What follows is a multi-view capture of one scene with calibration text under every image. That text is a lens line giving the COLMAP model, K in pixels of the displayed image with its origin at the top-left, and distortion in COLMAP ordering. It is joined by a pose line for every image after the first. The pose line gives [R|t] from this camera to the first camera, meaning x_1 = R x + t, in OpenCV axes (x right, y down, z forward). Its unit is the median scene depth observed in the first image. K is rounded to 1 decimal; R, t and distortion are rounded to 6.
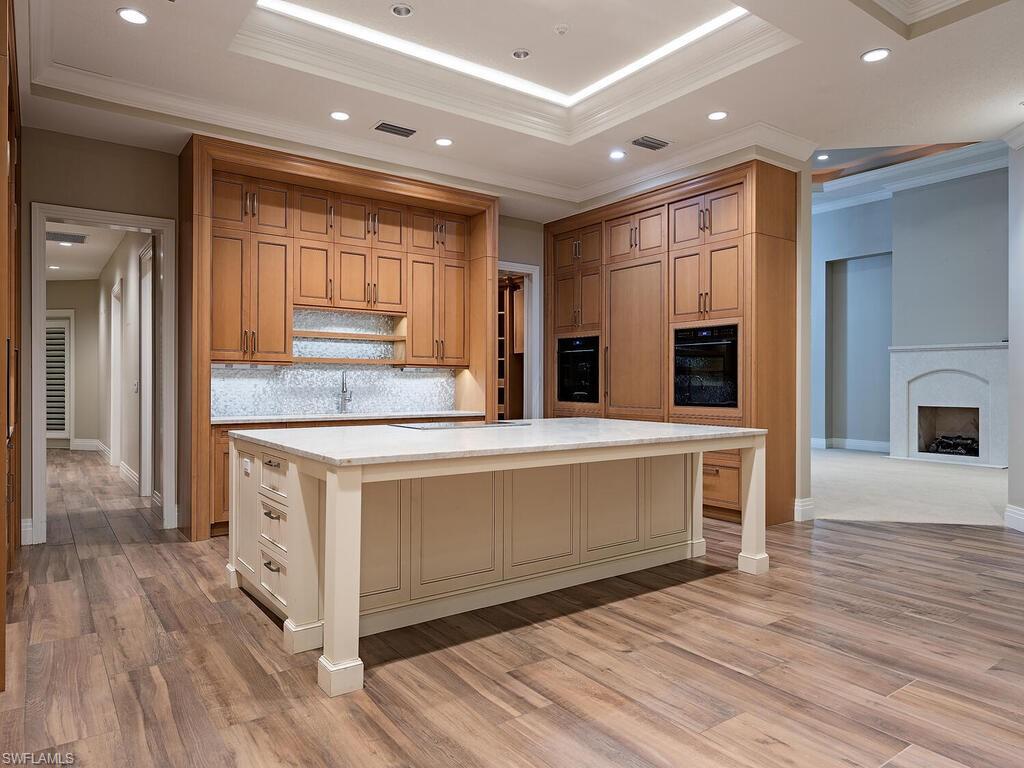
lens RADIAL K [[661.5, 0, 509.2], [0, 661.5, 381.2], [0, 0, 1]] dist [0.001418, 0.003497]
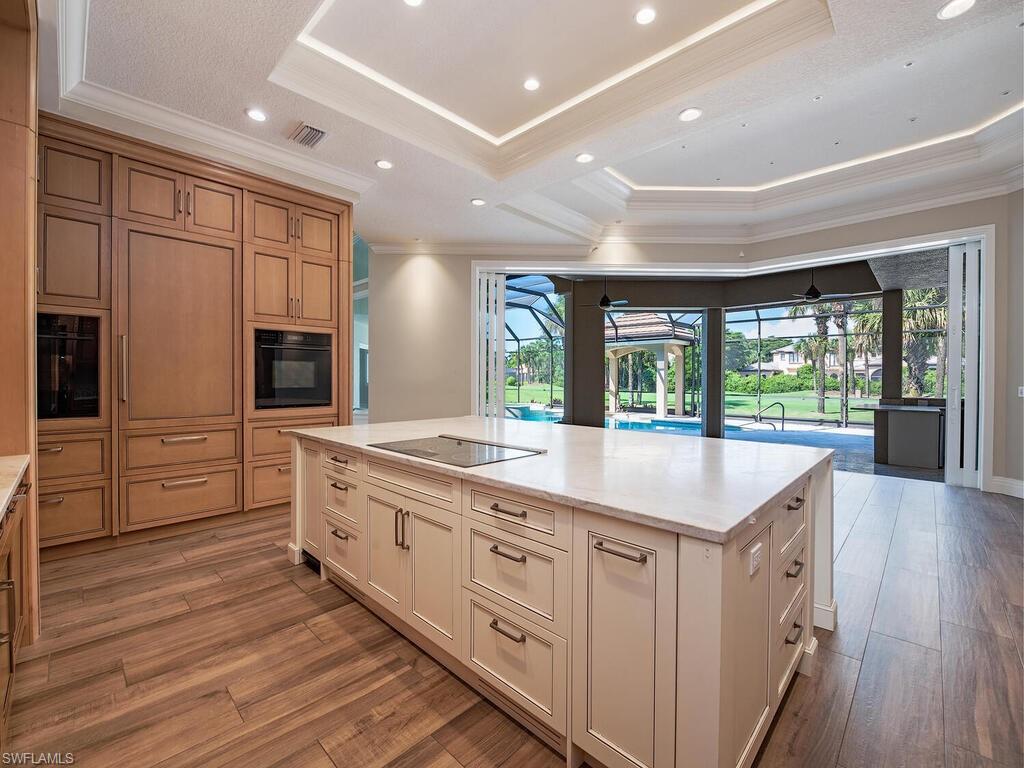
lens RADIAL K [[432.8, 0, 512.0], [0, 432.8, 384.0], [0, 0, 1]] dist [-0.013833, -0.000146]
pose [[-0.177105, -0.018071, 0.984026, -0.524561], [-0.003679, 0.999837, 0.017699, -0.014750], [-0.984185, -0.000486, -0.177143, 0.935925]]
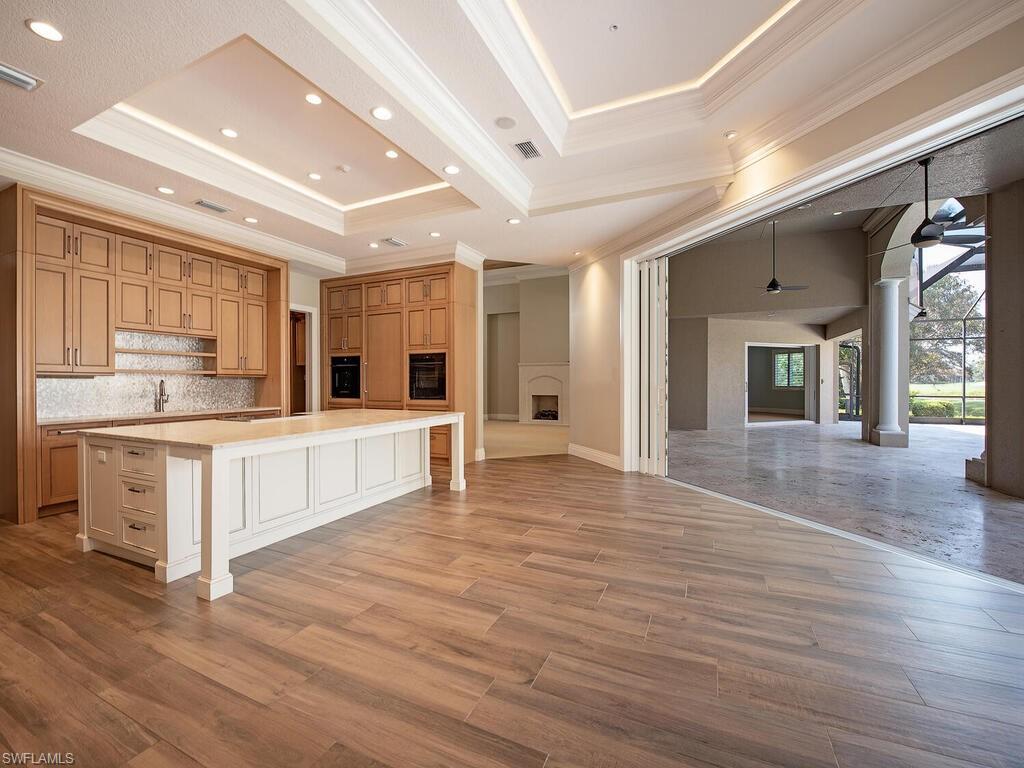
lens RADIAL K [[432.8, 0, 512.0], [0, 432.8, 384.0], [0, 0, 1]] dist [-0.013833, -0.000146]
pose [[0.872770, -0.008140, 0.488065, -0.072339], [0.002905, 0.999930, 0.011481, -0.017626], [-0.488124, -0.008603, 0.872732, -0.104768]]
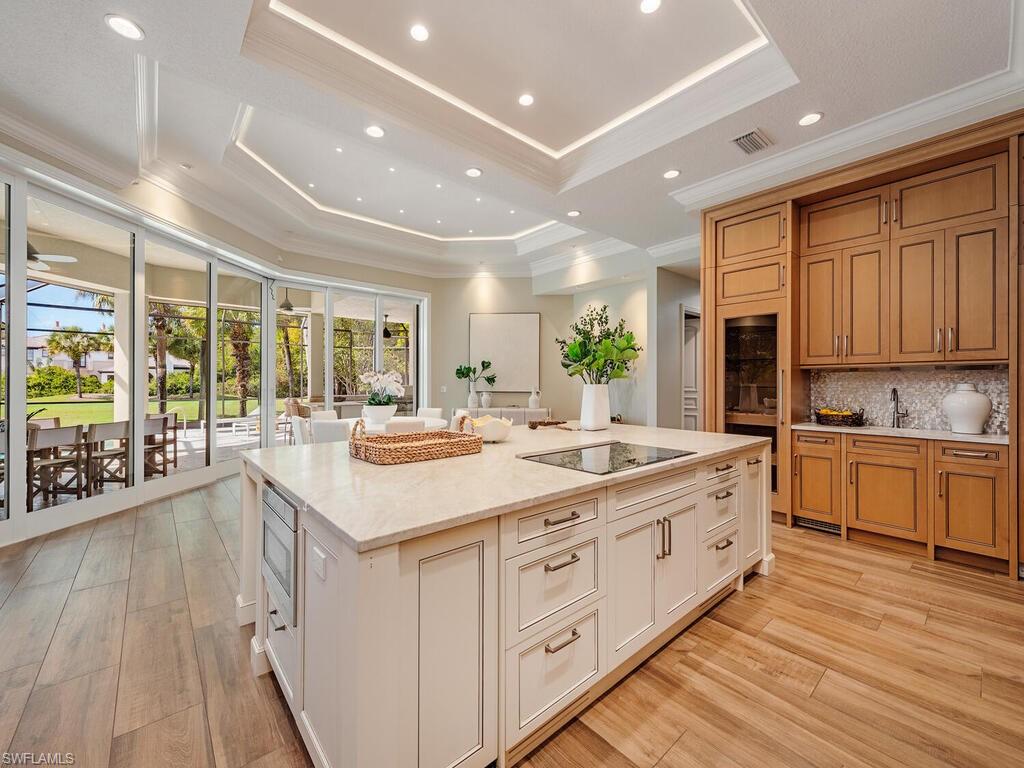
lens RADIAL K [[414.0, 0, 512.0], [0, 414.0, 384.0], [0, 0, 1]] dist [0.026100, -0.000152]
pose [[-0.996173, -0.002111, -0.087376, 0.084235], [-0.002568, 0.999984, 0.005121, -0.018956], [0.087364, 0.005326, -0.996162, 1.356408]]
